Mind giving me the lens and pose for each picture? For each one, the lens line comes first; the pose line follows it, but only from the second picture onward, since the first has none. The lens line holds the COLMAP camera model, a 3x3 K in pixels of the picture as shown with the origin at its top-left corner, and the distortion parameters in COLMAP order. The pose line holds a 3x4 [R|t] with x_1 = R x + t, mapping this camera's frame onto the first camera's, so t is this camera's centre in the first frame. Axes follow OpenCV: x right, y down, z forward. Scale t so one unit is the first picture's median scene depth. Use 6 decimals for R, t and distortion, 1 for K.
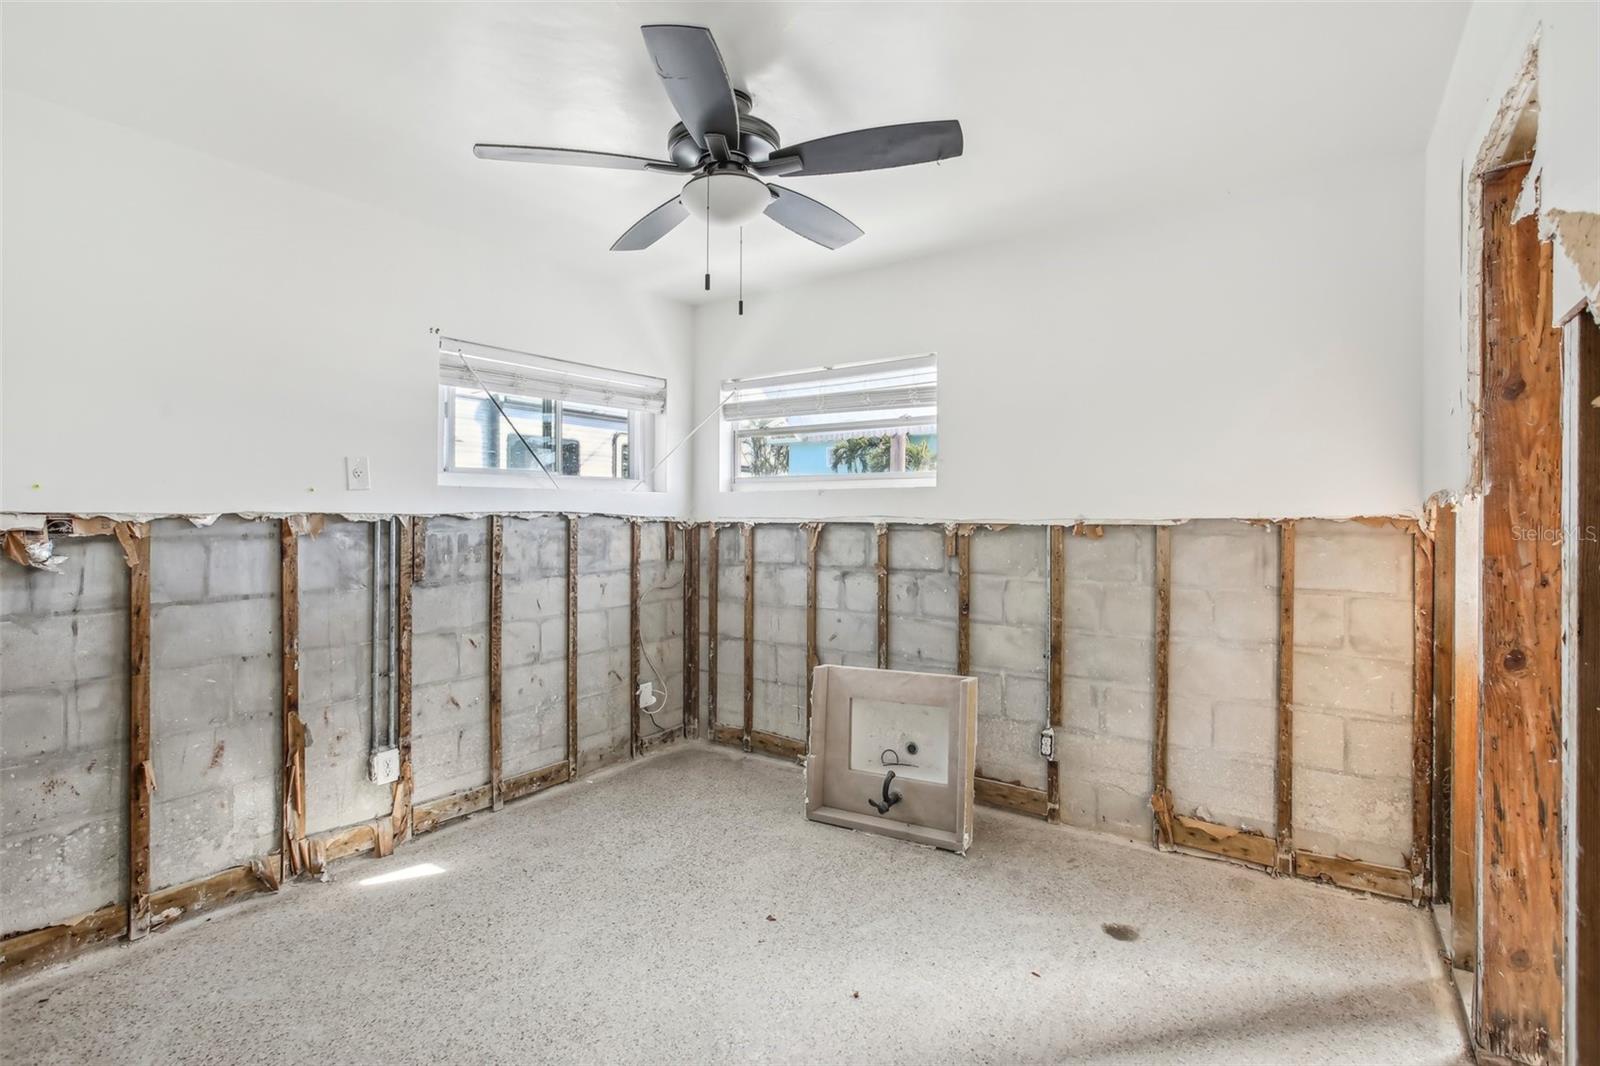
lens RADIAL K [[741.2, 0, 798.2], [0, 741.2, 514.8], [0, 0, 1]] dist [-0.040104, 0.016476]
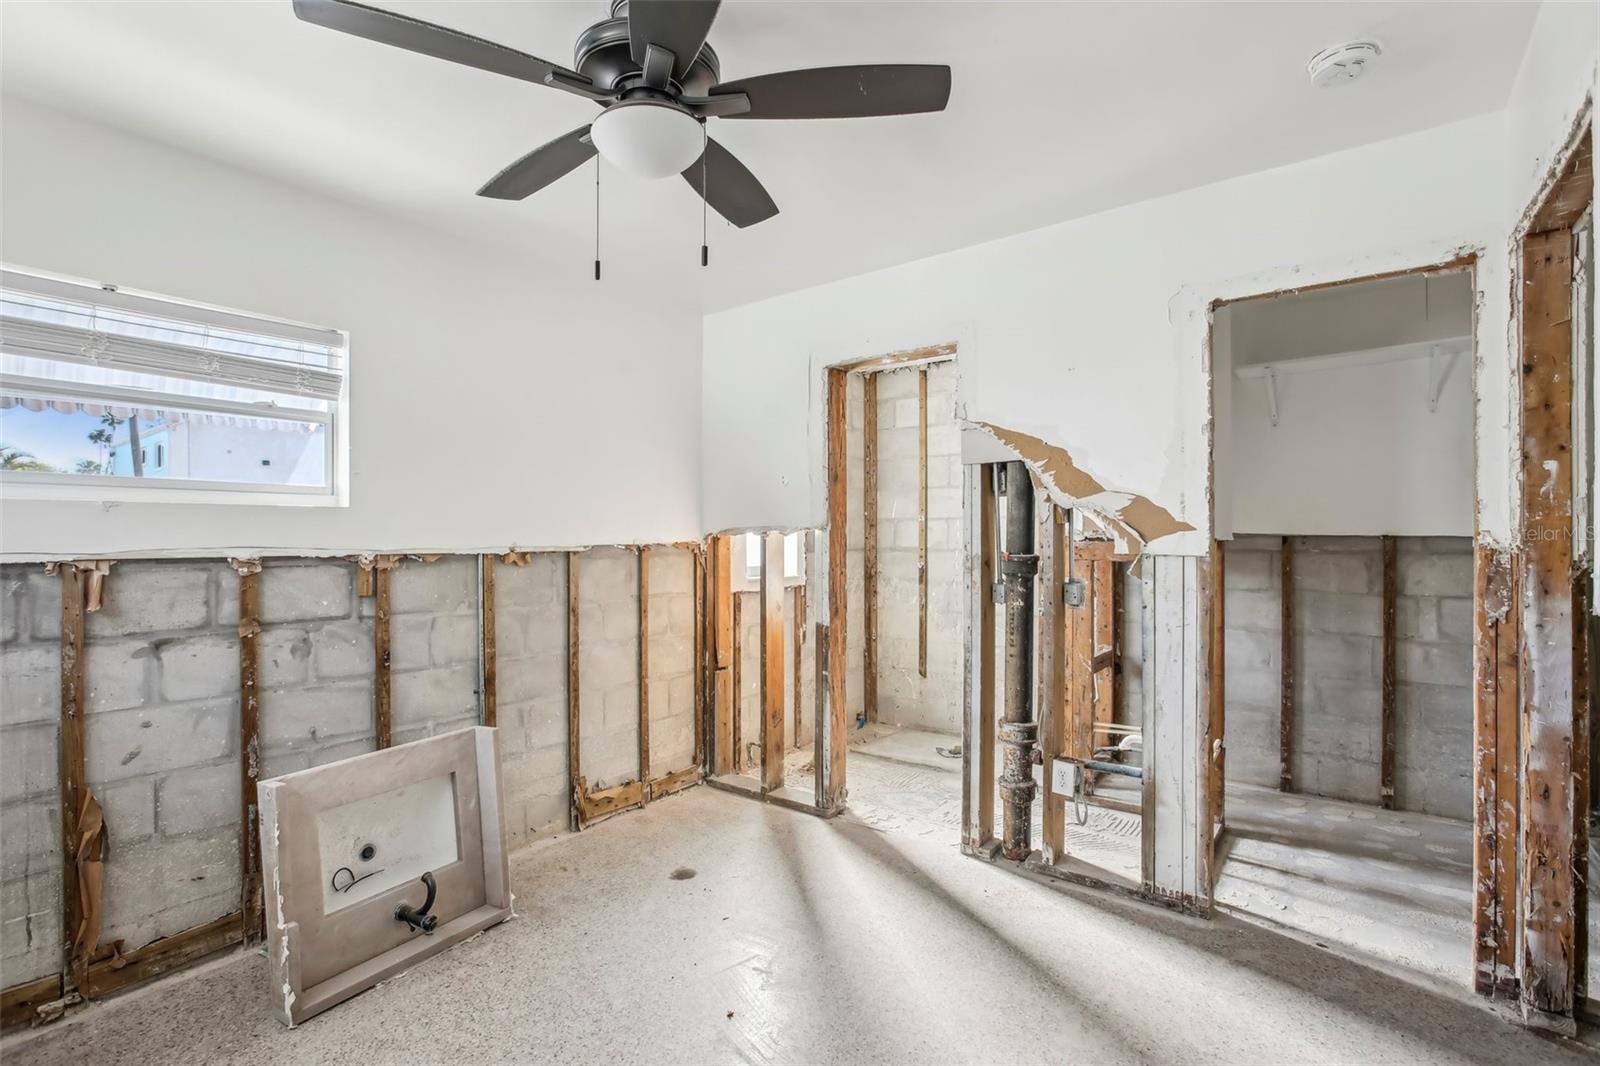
lens RADIAL K [[741.2, 0, 798.5], [0, 741.2, 536.7], [0, 0, 1]] dist [-0.040104, 0.016476]
pose [[0.042571, 0.003408, 0.999088, -0.624809], [0.005978, 0.999975, -0.003666, -0.002307], [-0.999076, 0.006129, 0.042549, 0.569402]]
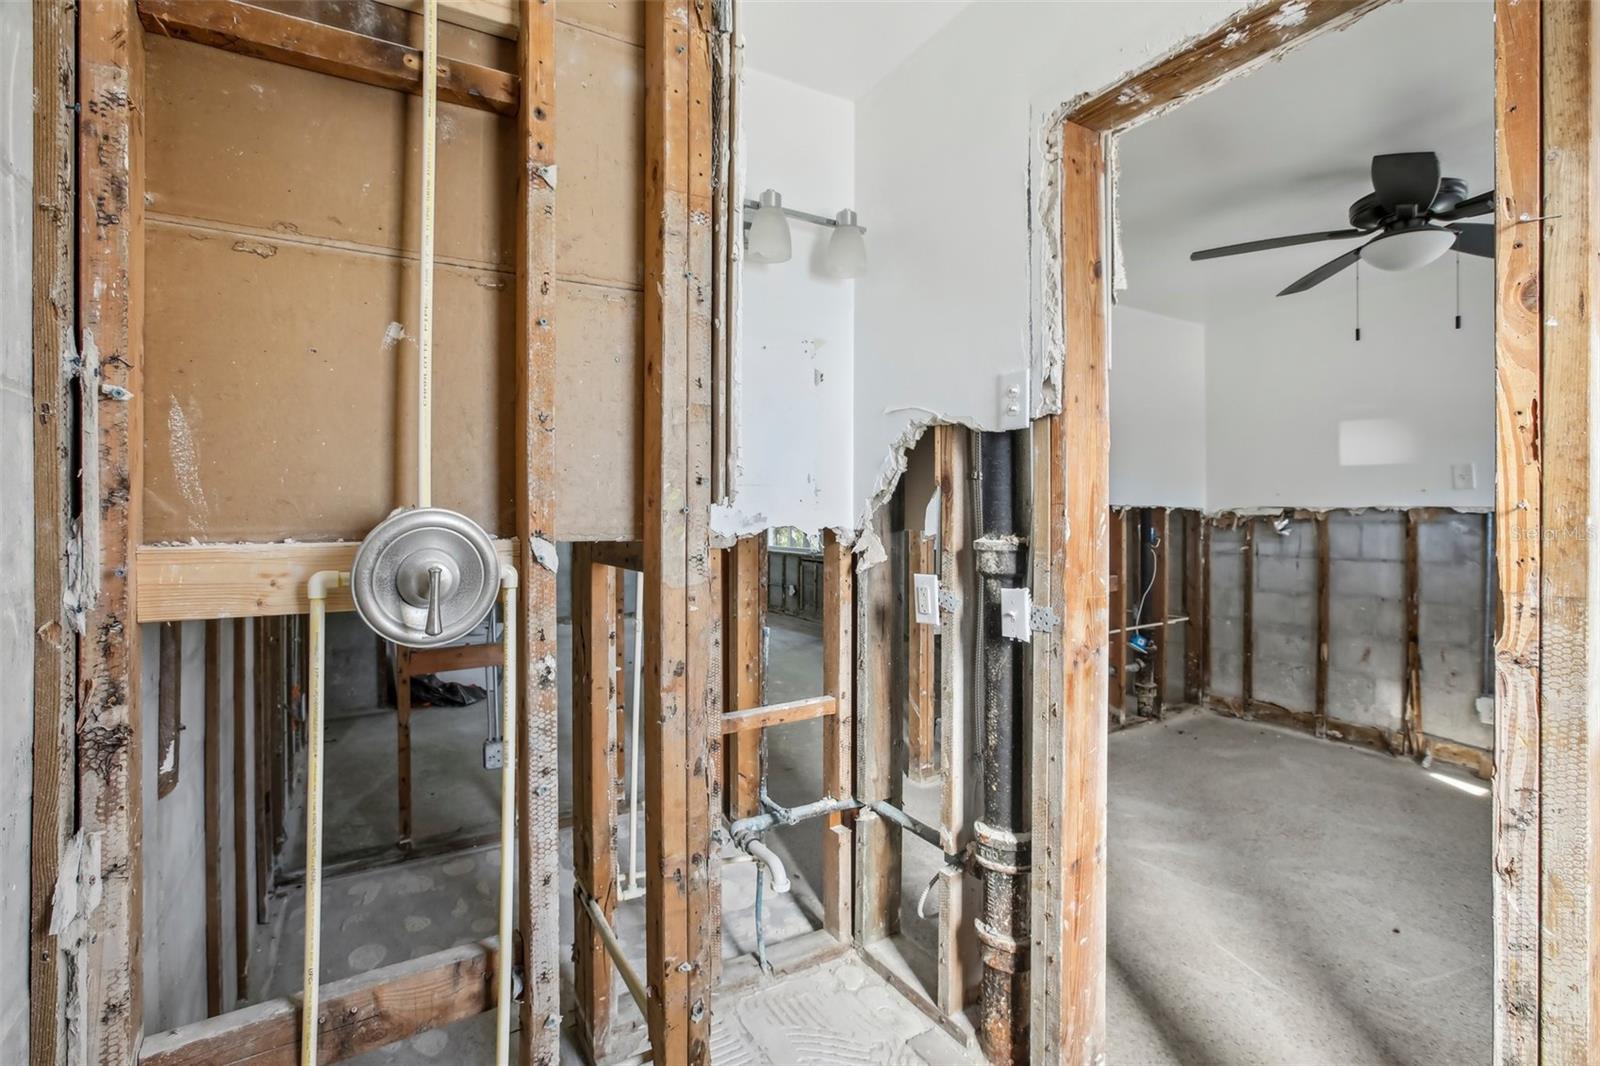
lens RADIAL K [[741.2, 0, 792.3], [0, 741.2, 510.4], [0, 0, 1]] dist [-0.040104, 0.016476]
pose [[-0.405290, 0.004548, -0.914177, 0.998897], [0.002343, 0.999990, 0.003937, -0.003426], [0.914185, -0.000546, -0.405296, 0.391851]]
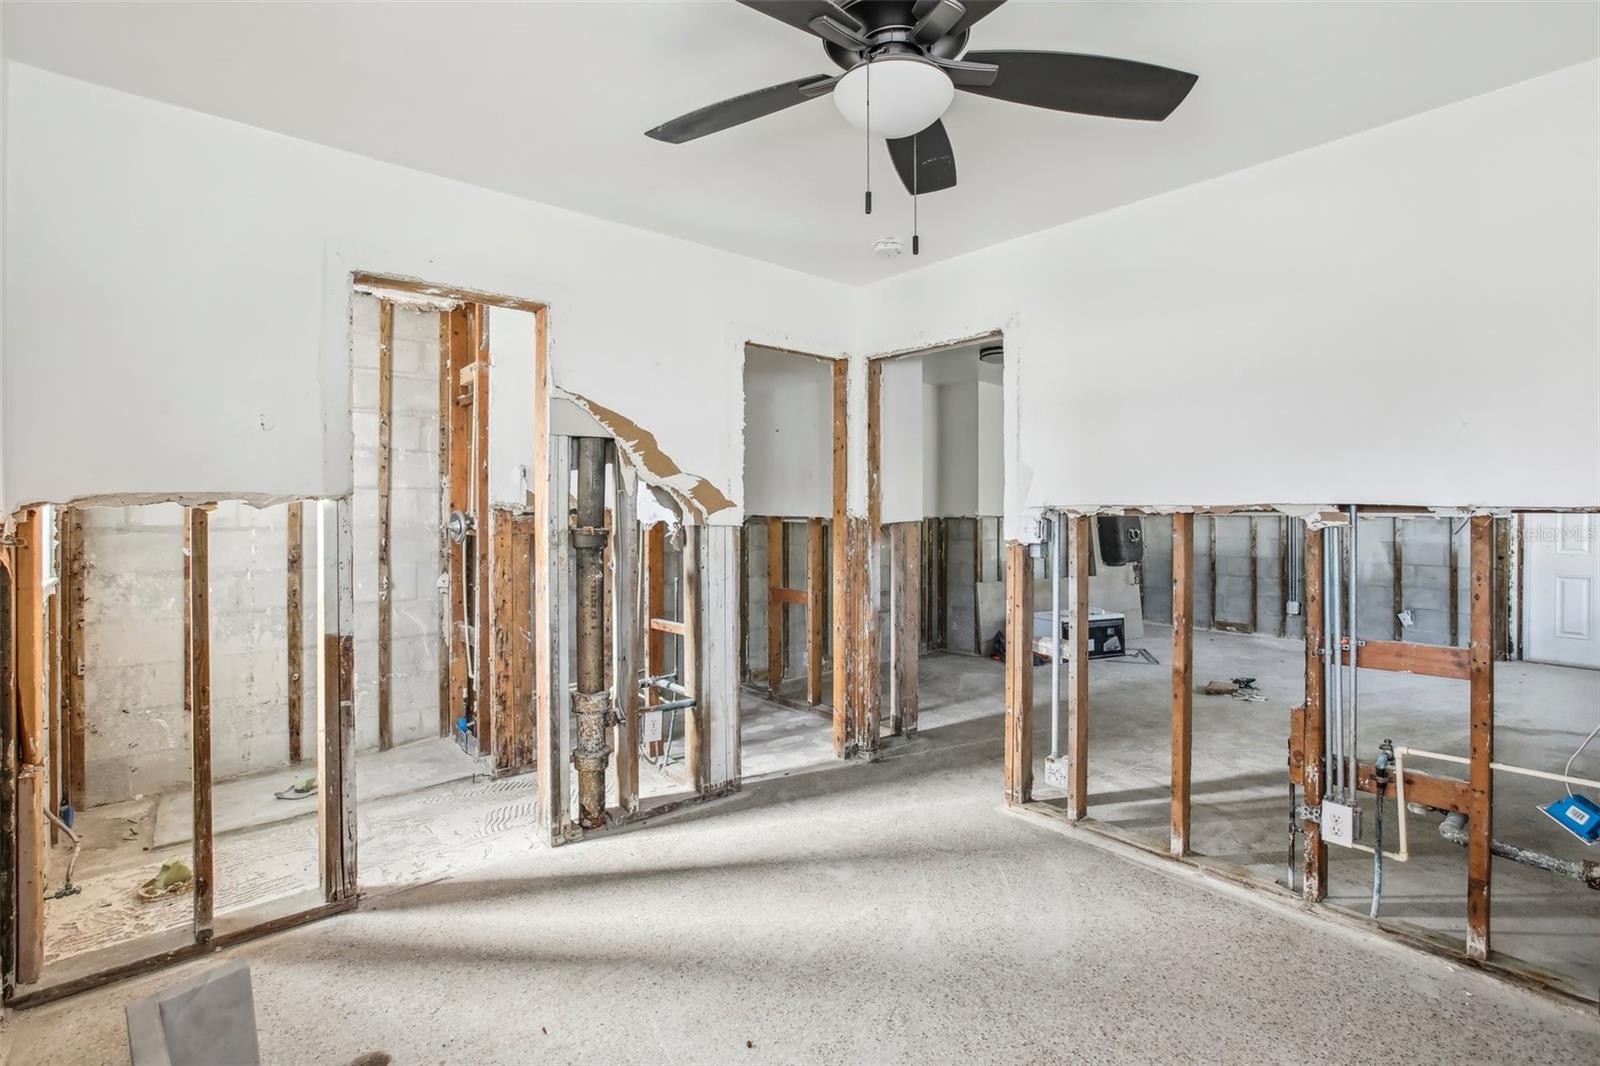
lens RADIAL K [[741.2, 0, 786.6], [0, 741.2, 510.9], [0, 0, 1]] dist [-0.040104, 0.016476]
pose [[-0.967483, 0.002112, 0.252928, -0.130056], [0.002798, 0.999993, 0.002352, -0.006064], [-0.252921, 0.002983, -0.967482, 1.242198]]
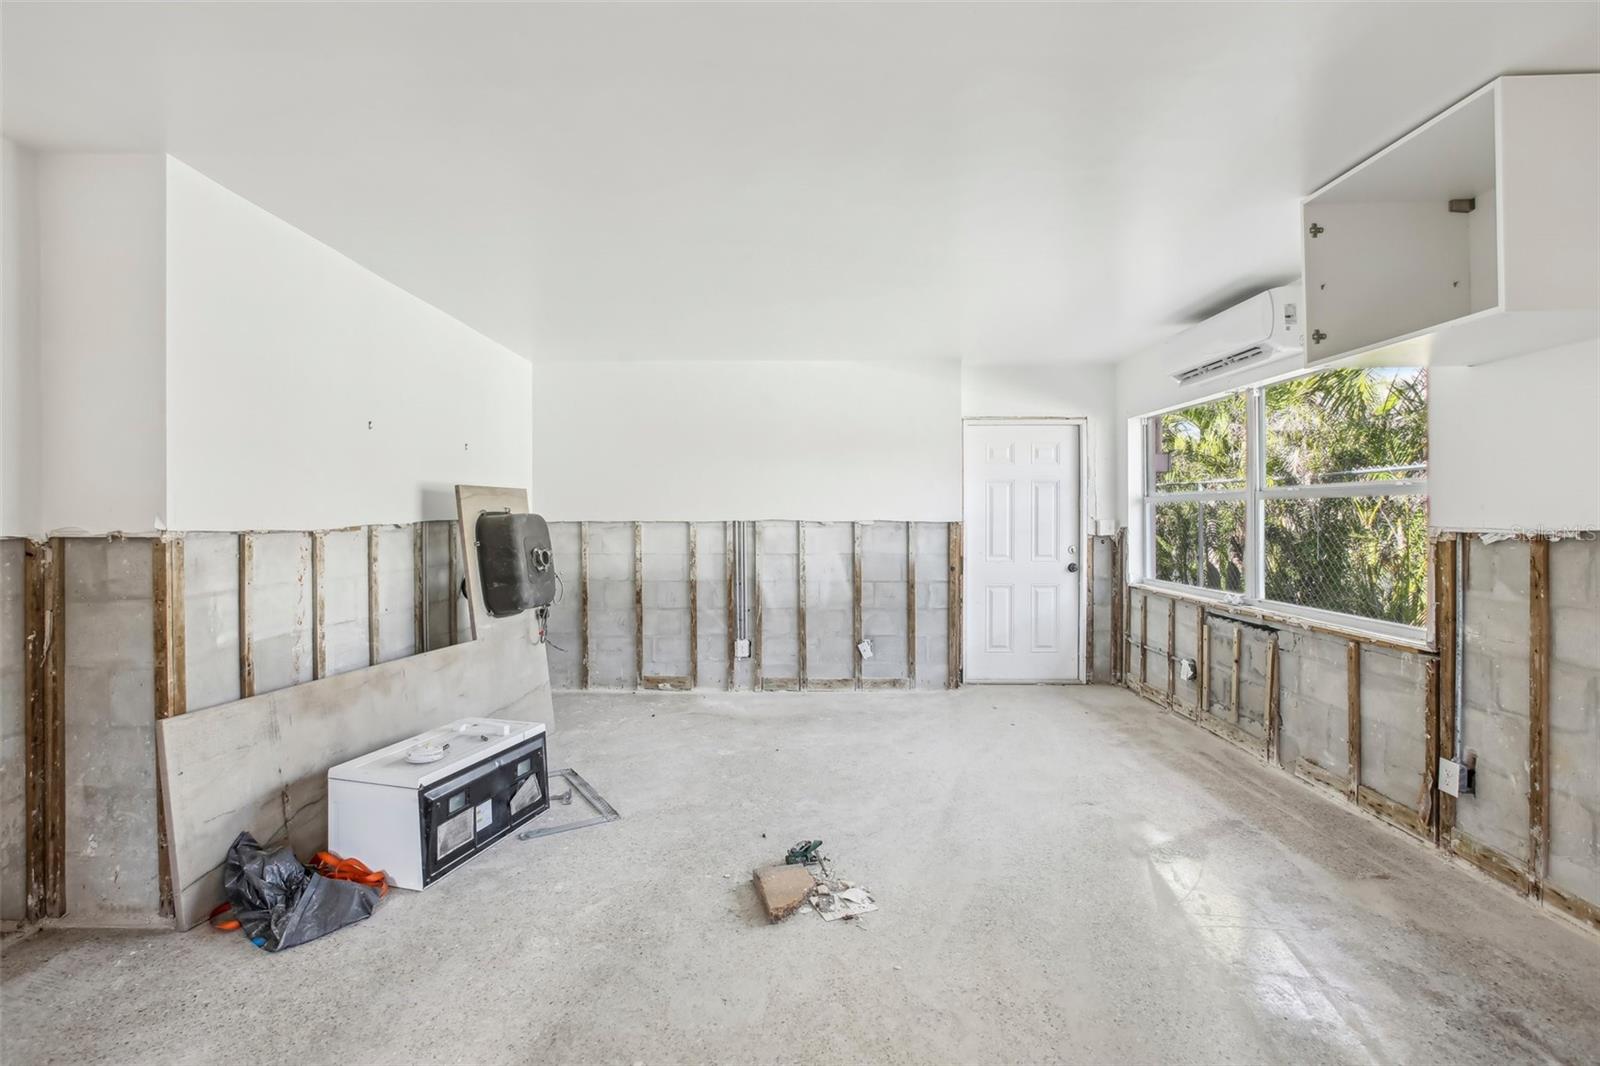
lens RADIAL K [[741.2, 0, 790.5], [0, 741.2, 511.3], [0, 0, 1]] dist [-0.040104, 0.016476]
pose [[-0.824119, 0.002933, -0.566409, -0.235405], [0.004216, 0.999991, -0.000956, -0.001368], [0.566401, -0.003176, -0.824124, -0.047710]]
